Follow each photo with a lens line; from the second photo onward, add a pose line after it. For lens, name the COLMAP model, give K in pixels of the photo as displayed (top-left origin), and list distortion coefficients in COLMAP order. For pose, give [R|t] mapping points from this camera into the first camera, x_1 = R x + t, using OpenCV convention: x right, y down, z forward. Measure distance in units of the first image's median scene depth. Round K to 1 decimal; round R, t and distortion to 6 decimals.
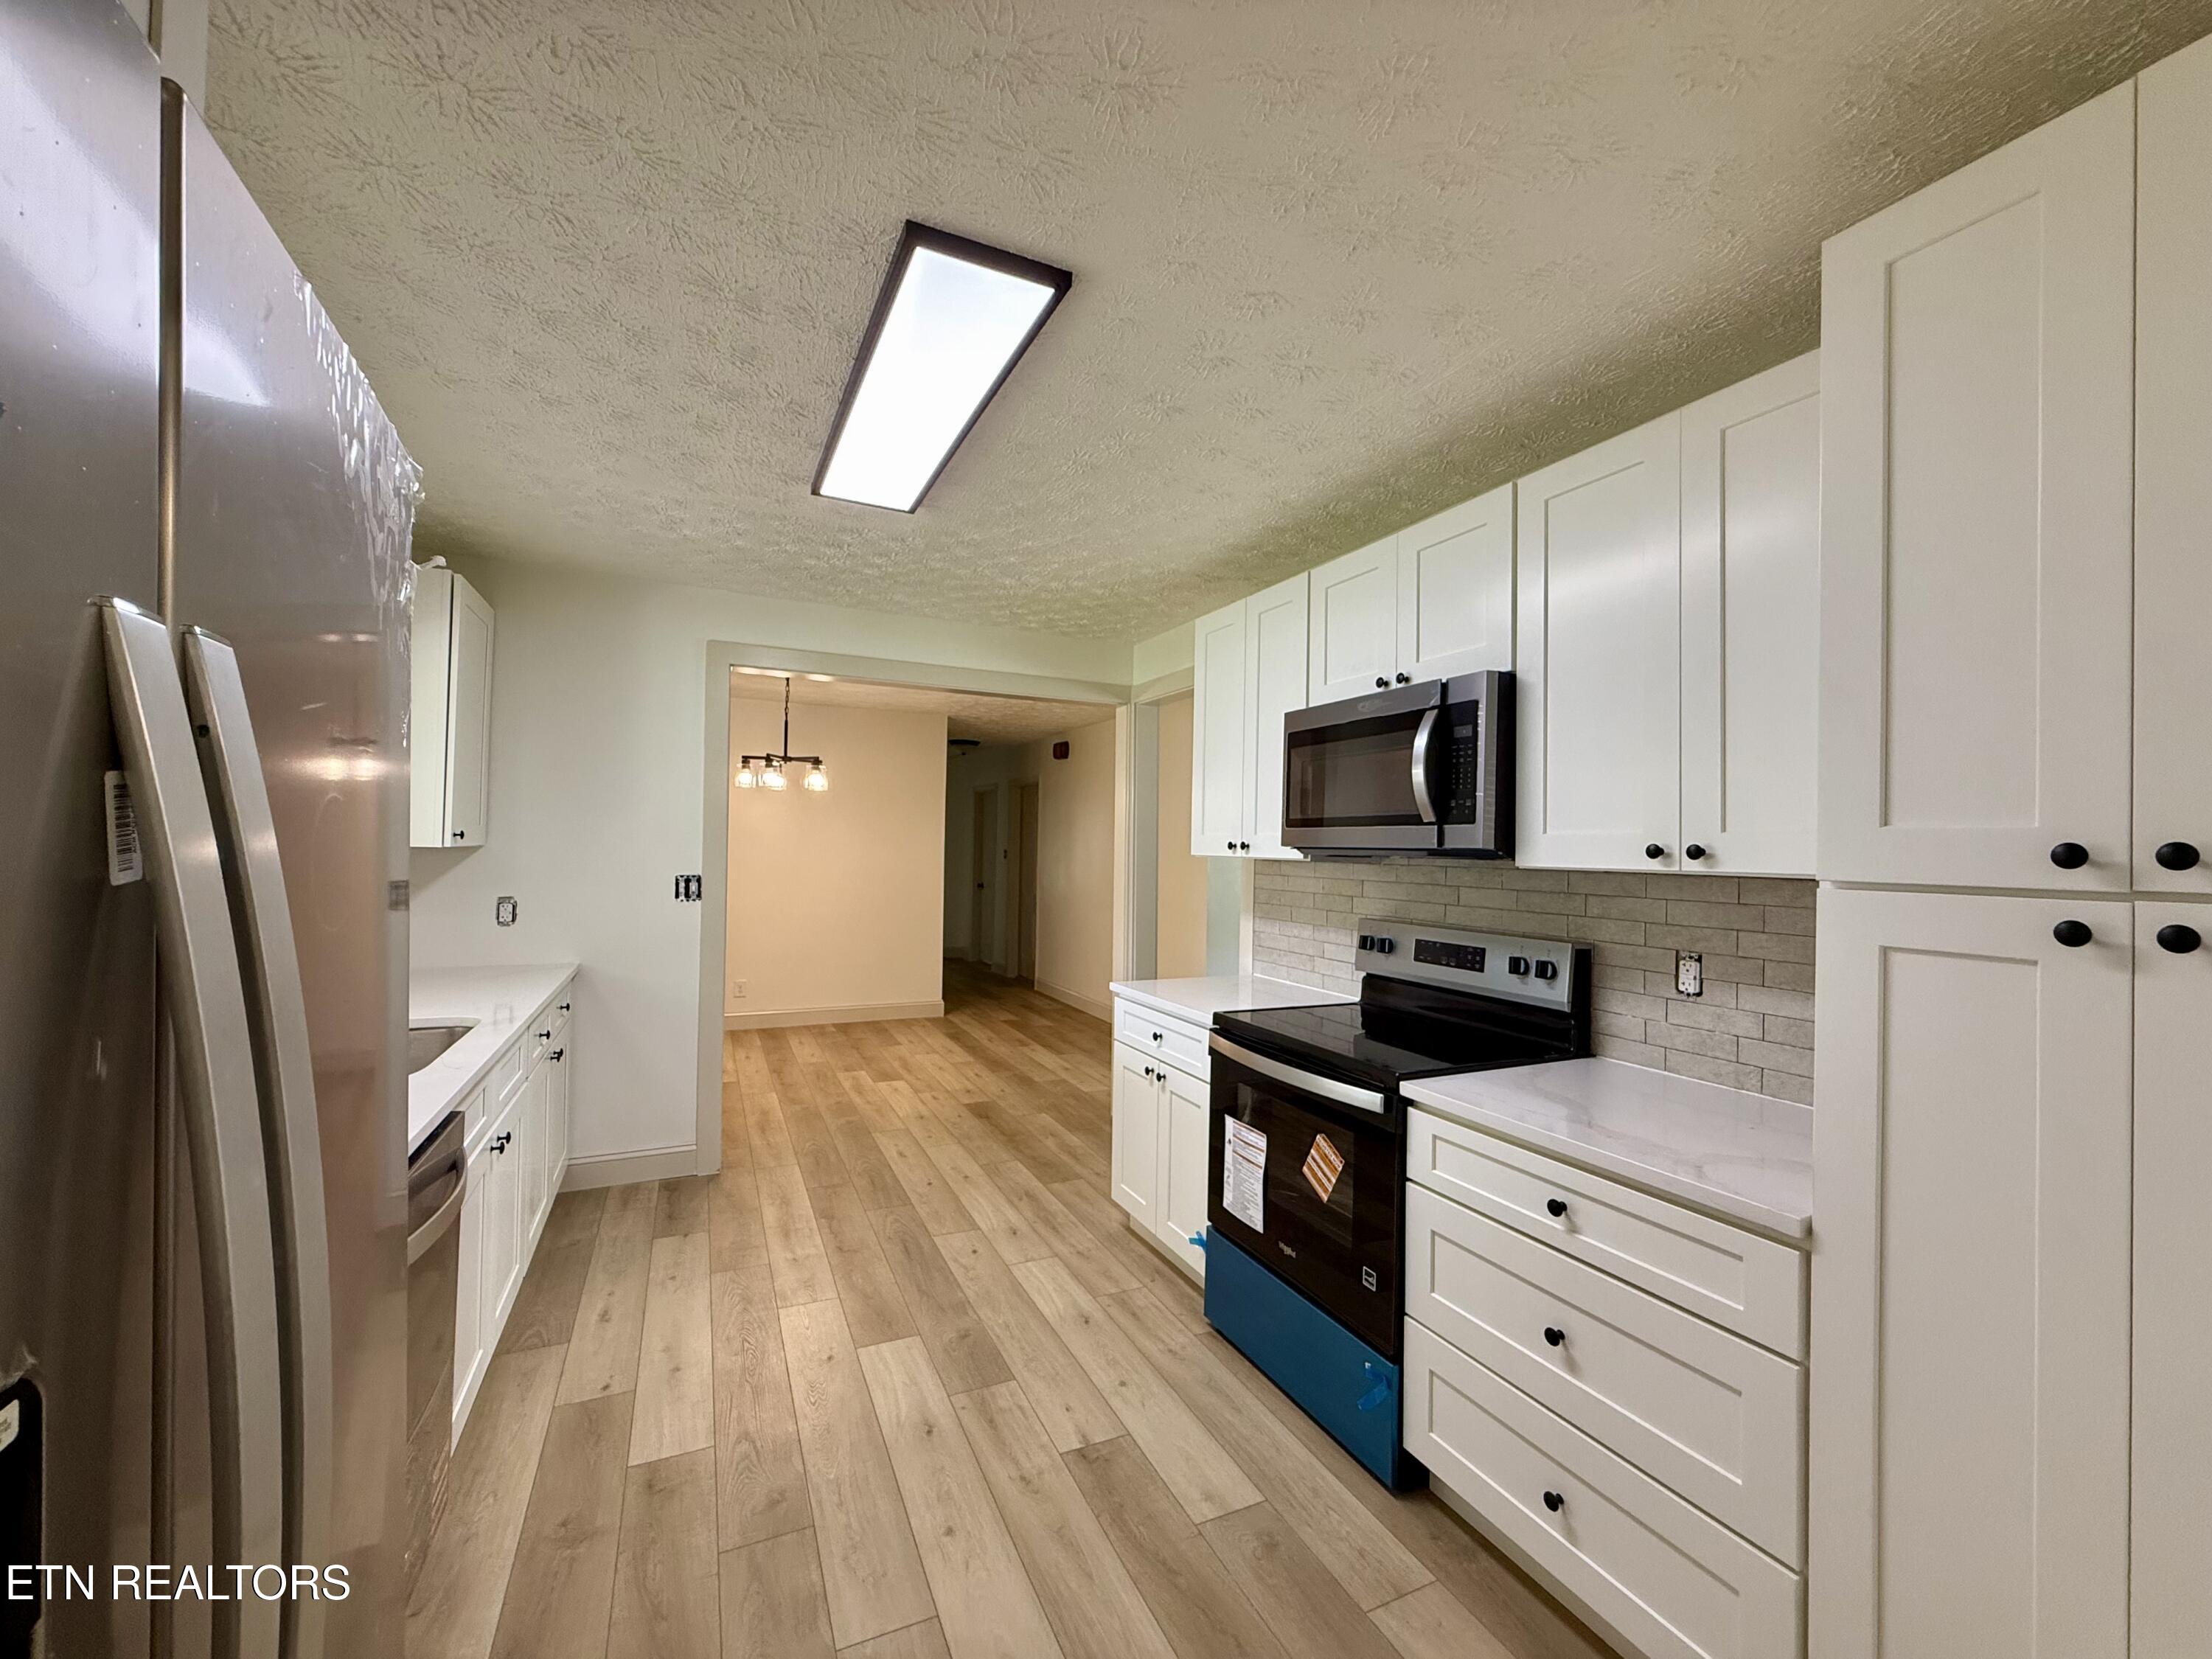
lens RADIAL K [[880.8, 0, 1106.0], [0, 880.8, 829.5], [0, 0, 1]] dist [0.000671, 0.000059]
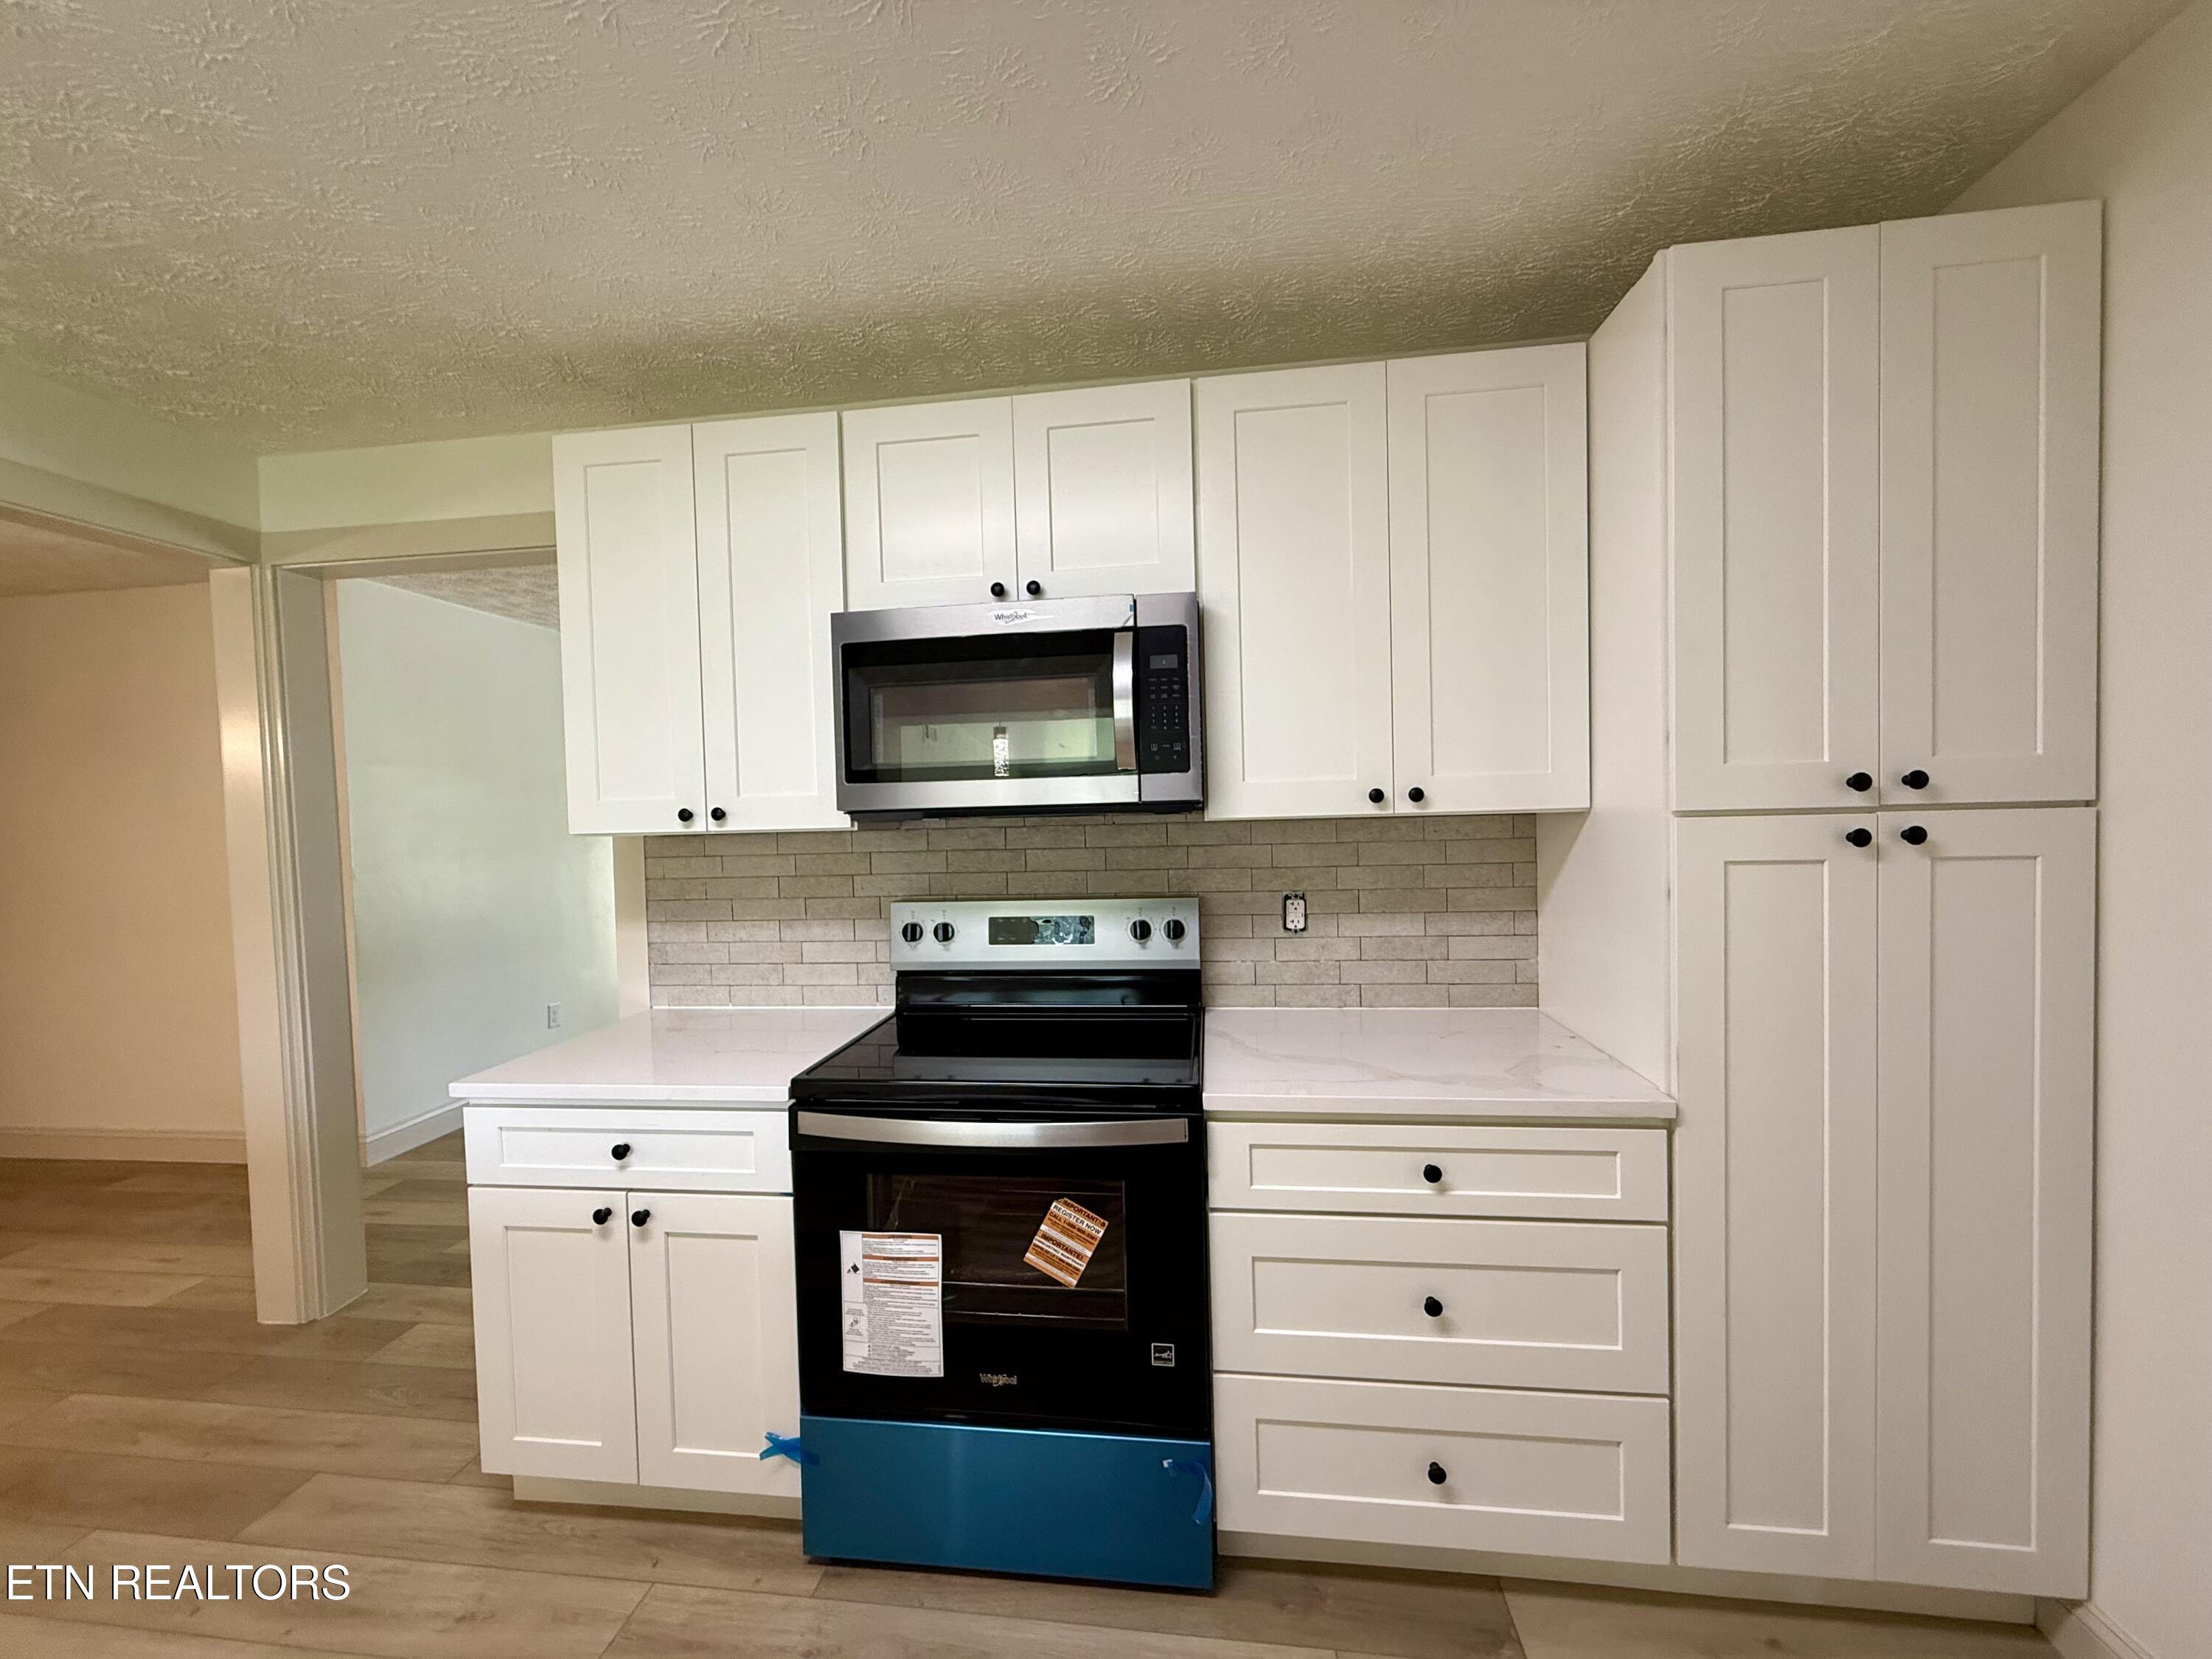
lens RADIAL K [[878.1, 0, 1106.0], [0, 878.1, 829.5], [0, 0, 1]] dist [0.000110, -0.000144]
pose [[0.536841, -0.055354, 0.841865, -0.320333], [0.021186, 0.998415, 0.052138, 0.003407], [-0.843417, -0.010154, 0.537163, 0.564825]]
